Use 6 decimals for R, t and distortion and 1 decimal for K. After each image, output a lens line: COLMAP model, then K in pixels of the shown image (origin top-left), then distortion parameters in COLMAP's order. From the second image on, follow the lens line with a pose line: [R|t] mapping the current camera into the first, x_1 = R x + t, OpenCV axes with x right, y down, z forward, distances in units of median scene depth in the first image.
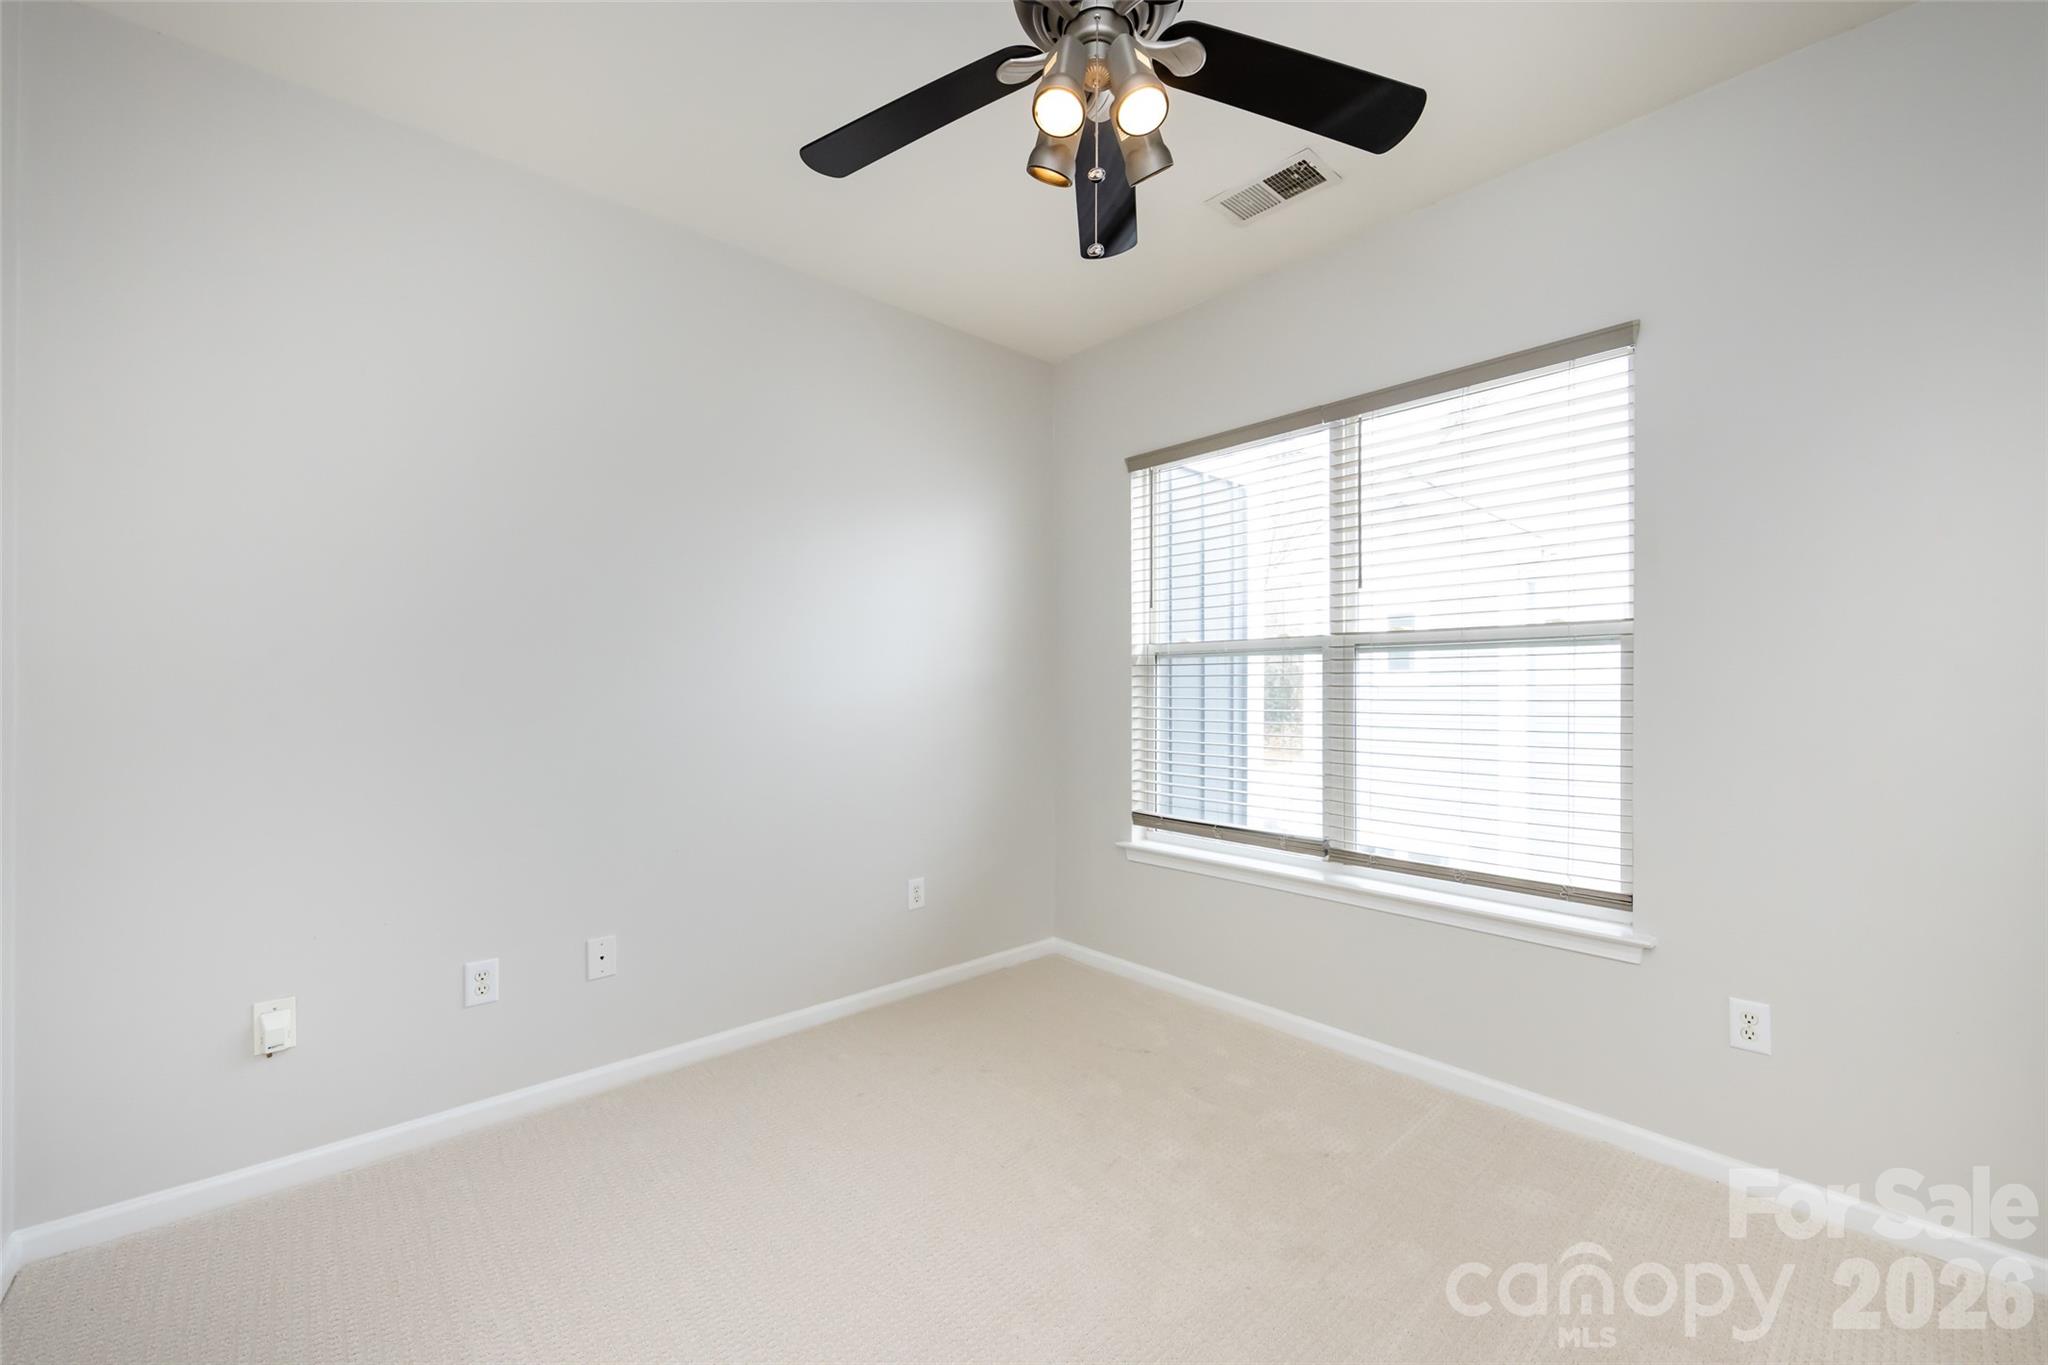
lens RADIAL K [[803.5, 0, 1021.6], [0, 803.5, 686.9], [0, 0, 1]] dist [-0.002307, -0.000335]
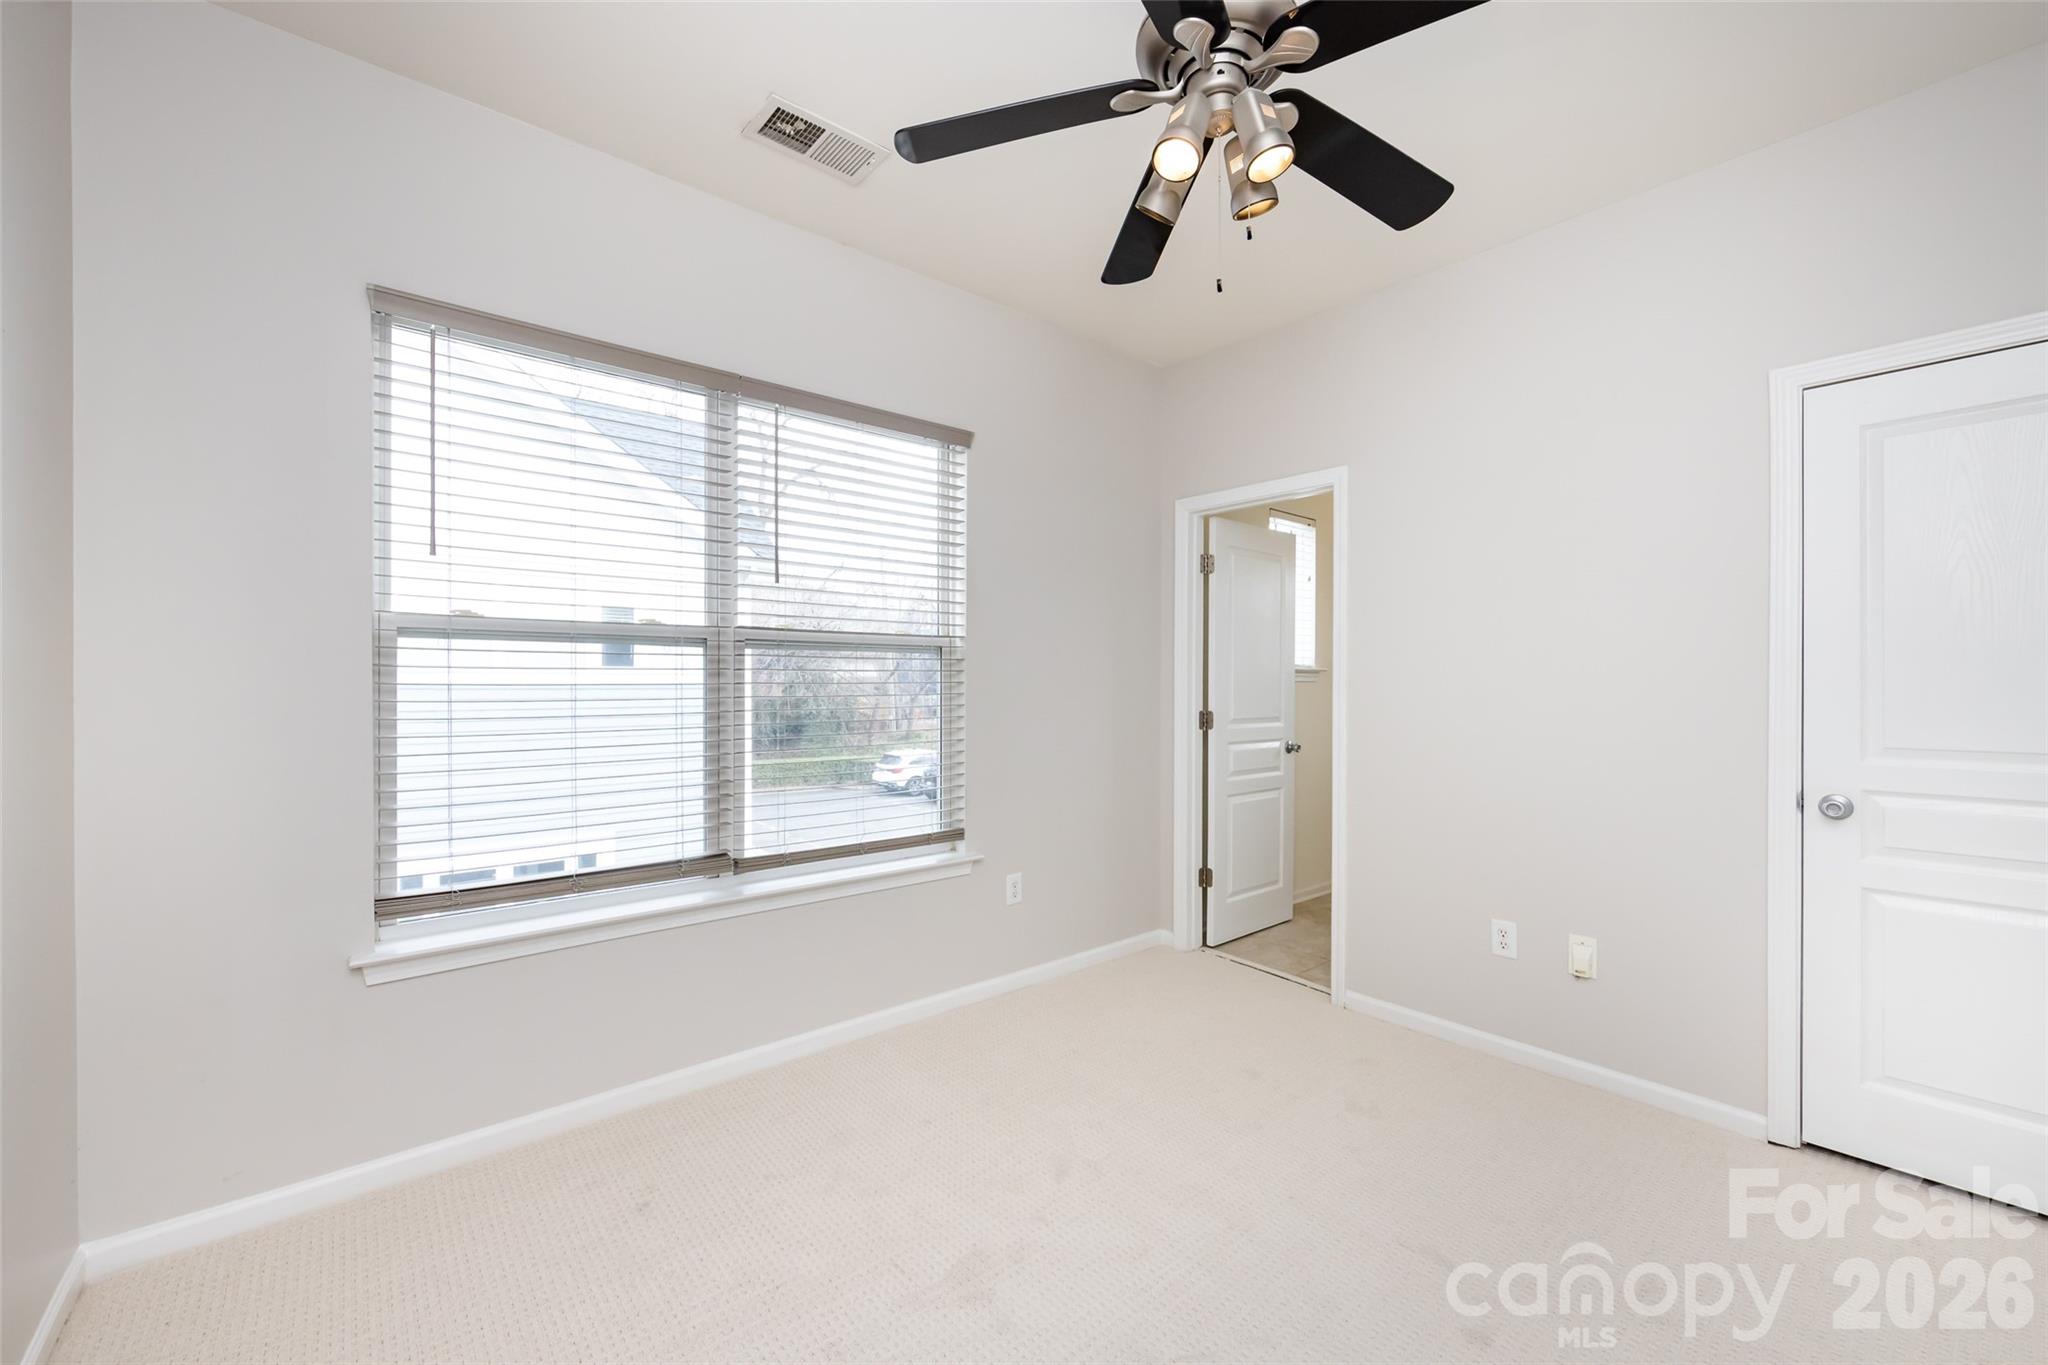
lens RADIAL K [[841.1, 0, 1024.0], [0, 841.1, 682.5], [0, 0, 1]] dist [0.015985, -0.000067]
pose [[0.039406, 0.003320, 0.999218, -0.540964], [0.001595, 0.999993, -0.003385, 0.002059], [-0.999222, 0.001727, 0.039401, 0.601980]]
